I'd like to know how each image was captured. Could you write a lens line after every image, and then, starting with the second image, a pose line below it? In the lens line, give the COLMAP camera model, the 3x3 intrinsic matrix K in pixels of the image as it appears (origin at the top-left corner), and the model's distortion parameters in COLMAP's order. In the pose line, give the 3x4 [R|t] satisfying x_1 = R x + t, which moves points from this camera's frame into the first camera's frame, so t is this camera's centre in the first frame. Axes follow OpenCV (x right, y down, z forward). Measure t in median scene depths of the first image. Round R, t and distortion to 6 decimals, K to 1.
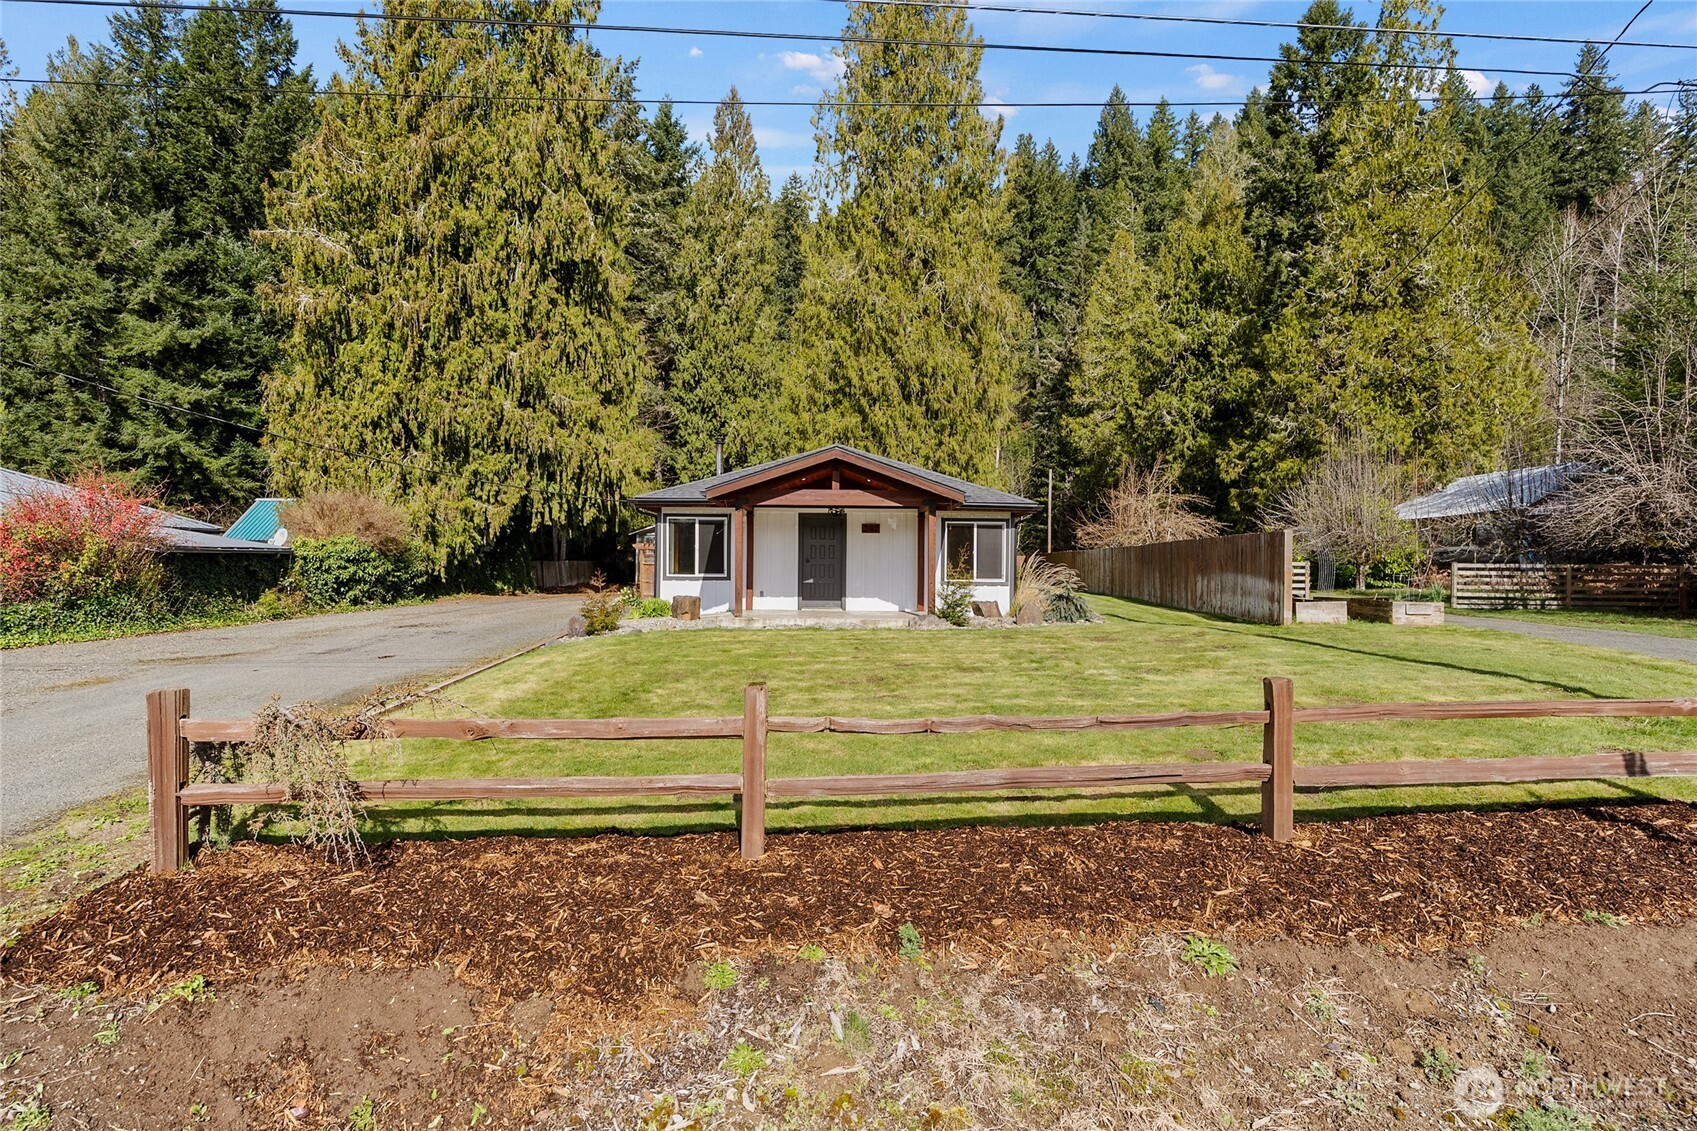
lens RADIAL K [[868.5, 0, 846.9], [0, 868.5, 567.5], [0, 0, 1]] dist [-0.006897, -0.000285]
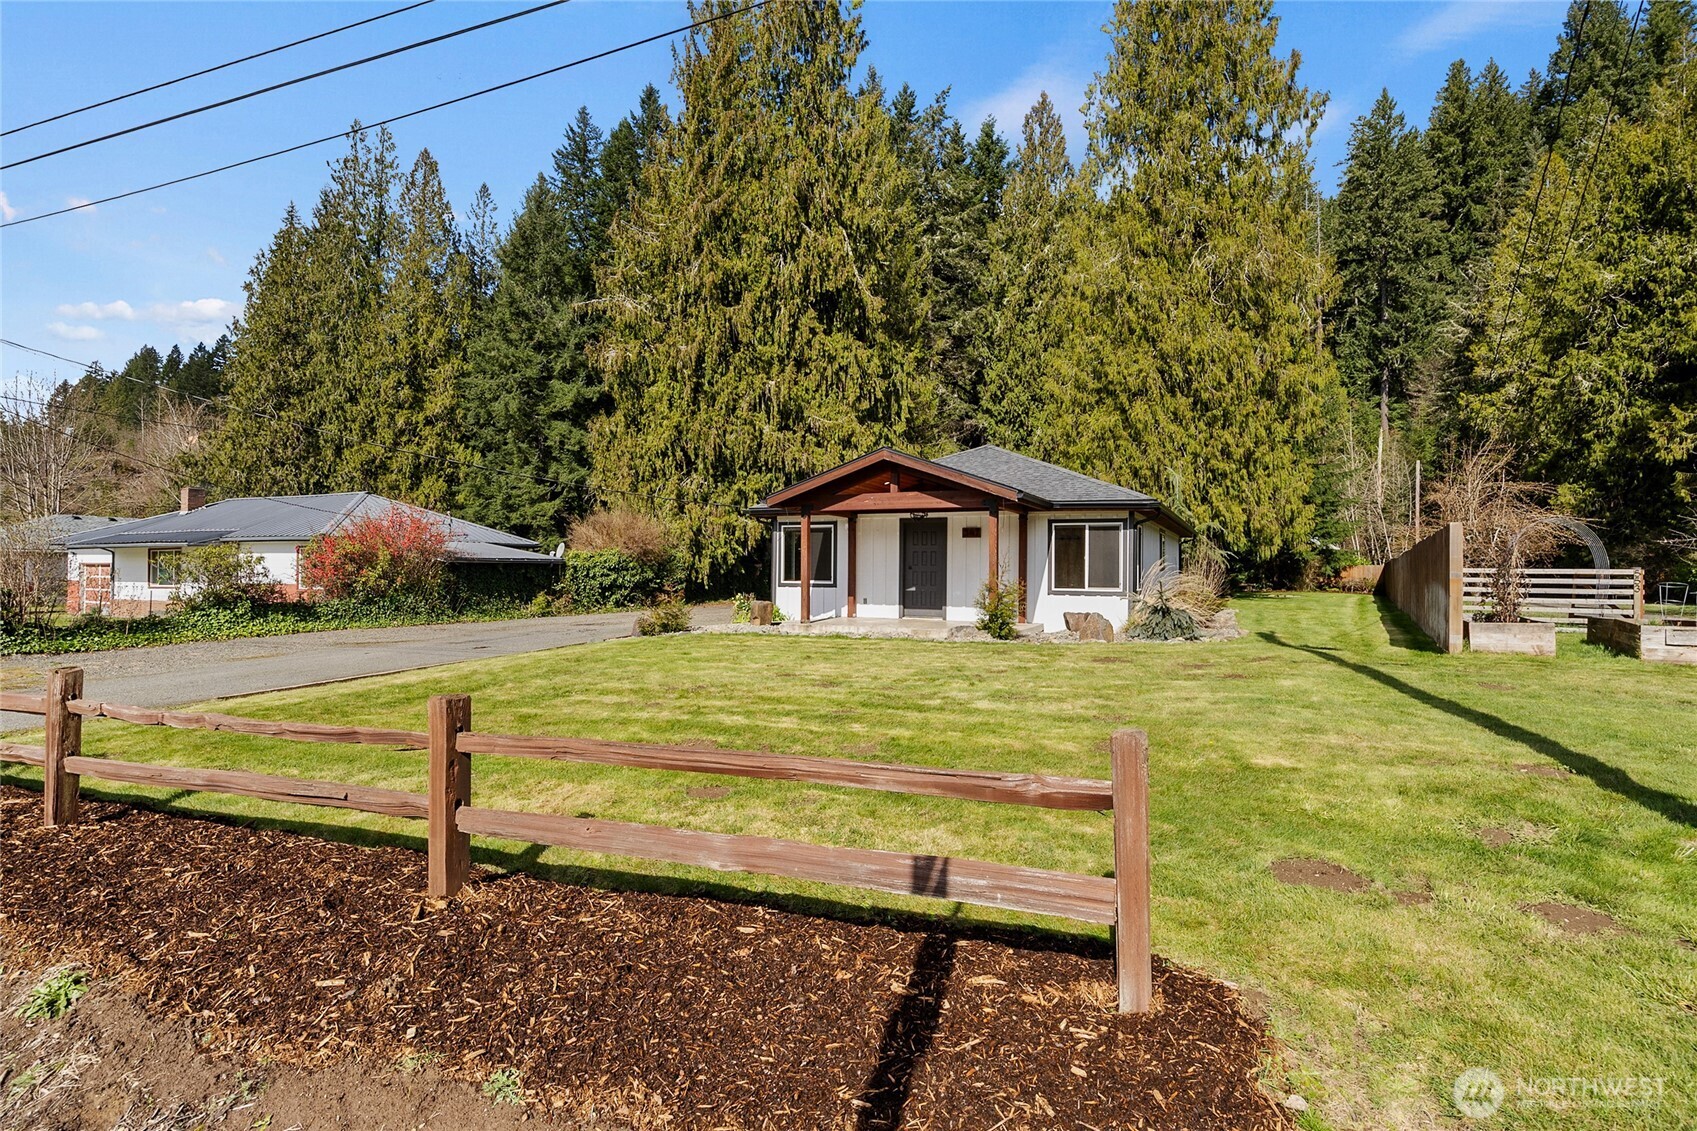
lens RADIAL K [[853.2, 0, 851.8], [0, 853.2, 570.3], [0, 0, 1]] dist [-0.001352, -0.000378]
pose [[0.902210, -0.000797, -0.431296, 0.151949], [-0.003616, 0.999949, -0.009412, 0.002118], [0.431281, 0.010051, 0.902161, 0.057224]]
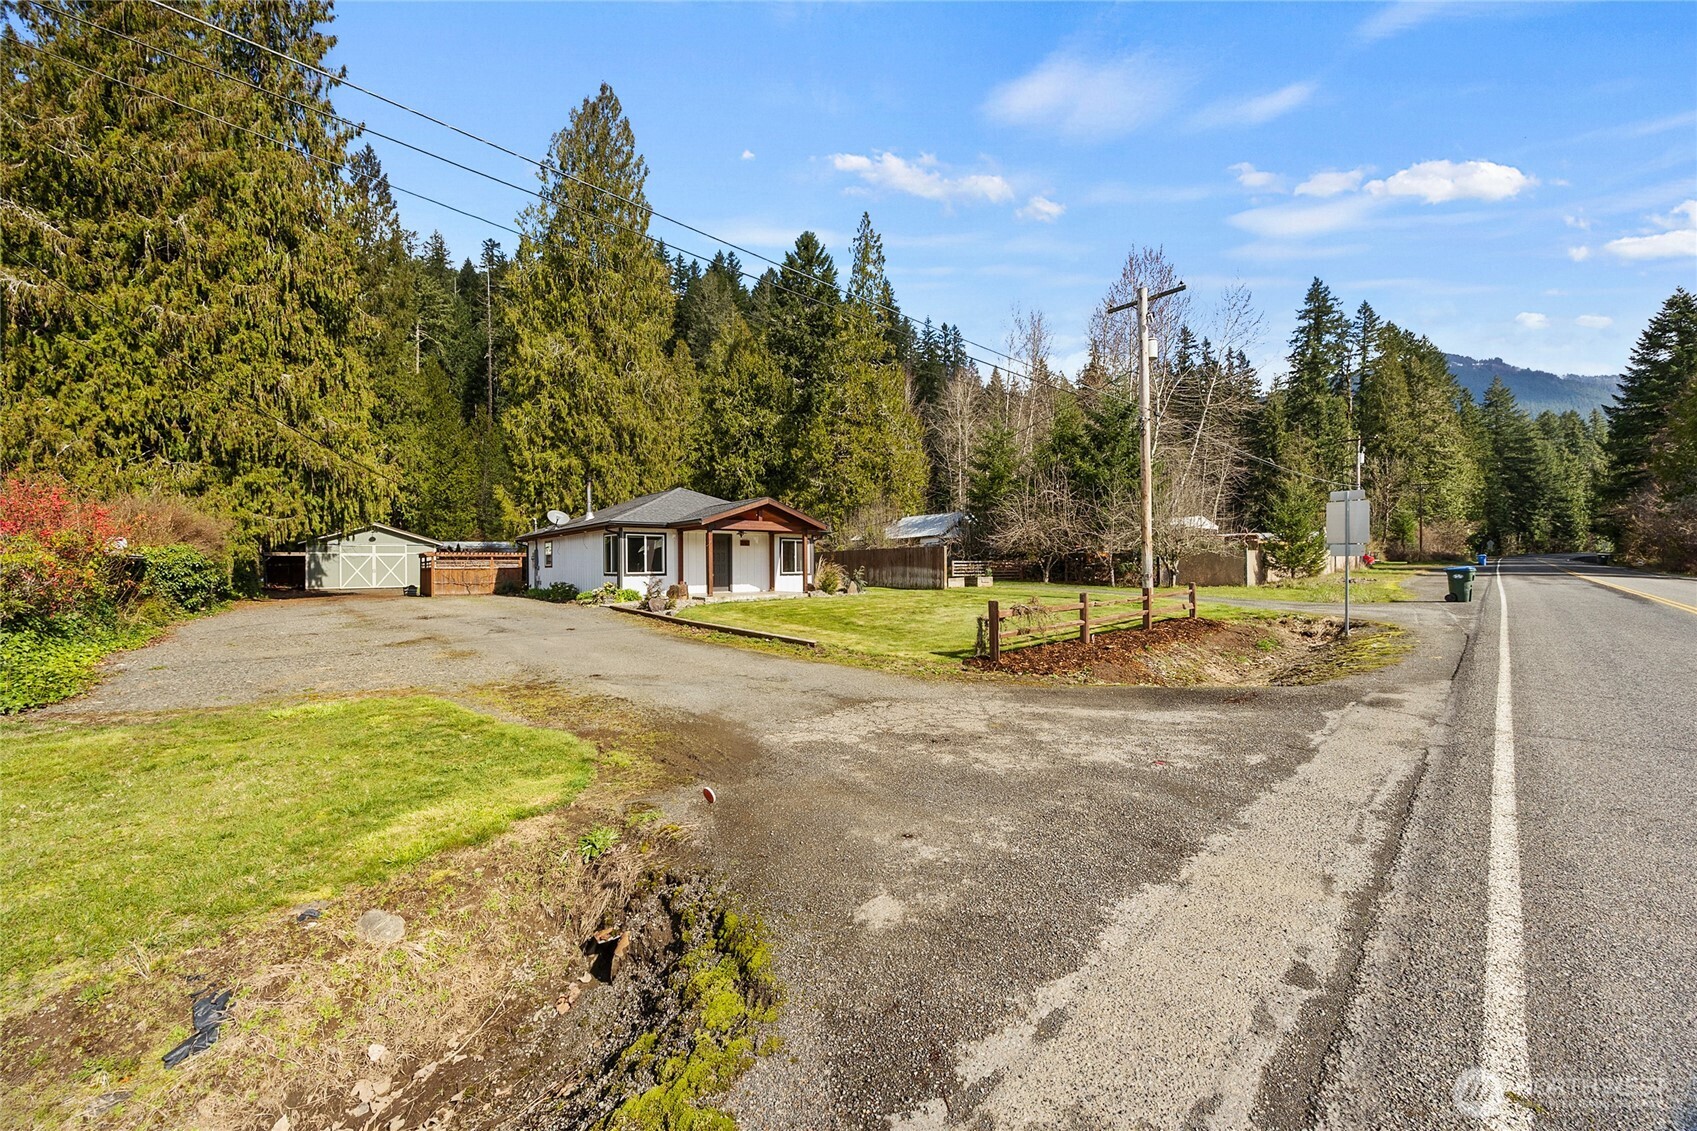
lens RADIAL K [[647.8, 0, 853.0], [0, 647.8, 559.5], [0, 0, 1]] dist [-0.002369, 0.001086]
pose [[0.774403, -0.007125, 0.632652, -0.301989], [0.017110, 0.999807, -0.009683, 0.001591], [-0.632461, 0.018323, 0.774376, -0.057050]]
